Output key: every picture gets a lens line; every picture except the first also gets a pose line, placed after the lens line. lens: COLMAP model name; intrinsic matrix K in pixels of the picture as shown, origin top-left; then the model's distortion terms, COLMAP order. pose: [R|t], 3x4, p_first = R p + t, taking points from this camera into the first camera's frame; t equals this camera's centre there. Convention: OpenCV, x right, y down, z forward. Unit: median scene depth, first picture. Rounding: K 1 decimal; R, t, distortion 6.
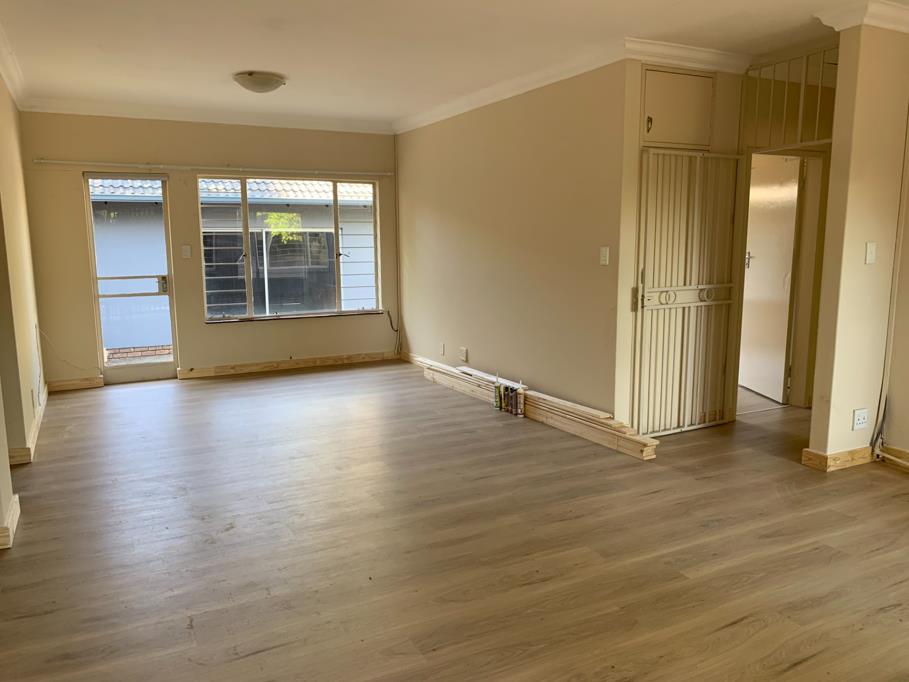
lens RADIAL K [[686.6, 0, 444.2], [0, 686.6, 341.8], [0, 0, 1]] dist [0.043425, -0.081111]
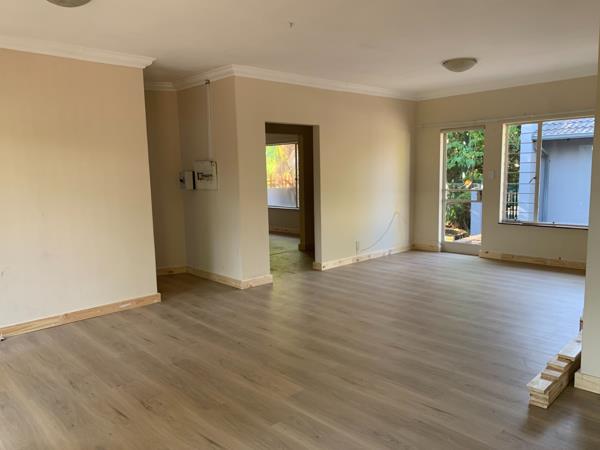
lens RADIAL K [[453.2, 0, 293.2], [0, 453.2, 225.6], [0, 0, 1]] dist [0.043425, -0.081111]
pose [[0.293362, 0.119009, -0.948565, 0.874977], [-0.124057, 0.988571, 0.085661, -0.098119], [0.947918, 0.092546, 0.304773, 0.543450]]
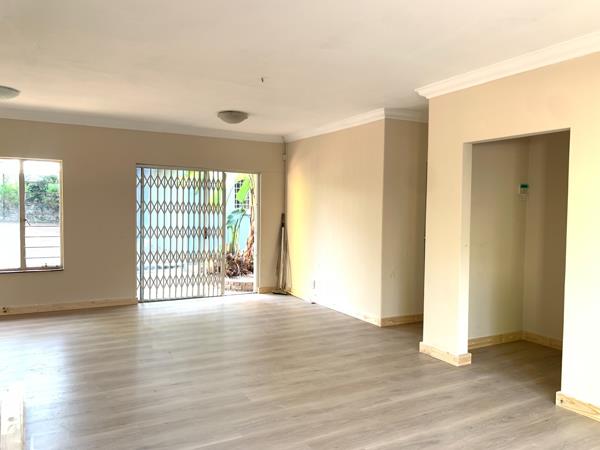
lens RADIAL K [[453.2, 0, 293.2], [0, 453.2, 225.6], [0, 0, 1]] dist [0.043425, -0.081111]
pose [[-0.999190, -0.005785, -0.039814, -0.144827], [-0.013154, 0.982196, 0.187399, -0.302011], [0.038021, 0.187771, -0.981477, 1.961051]]
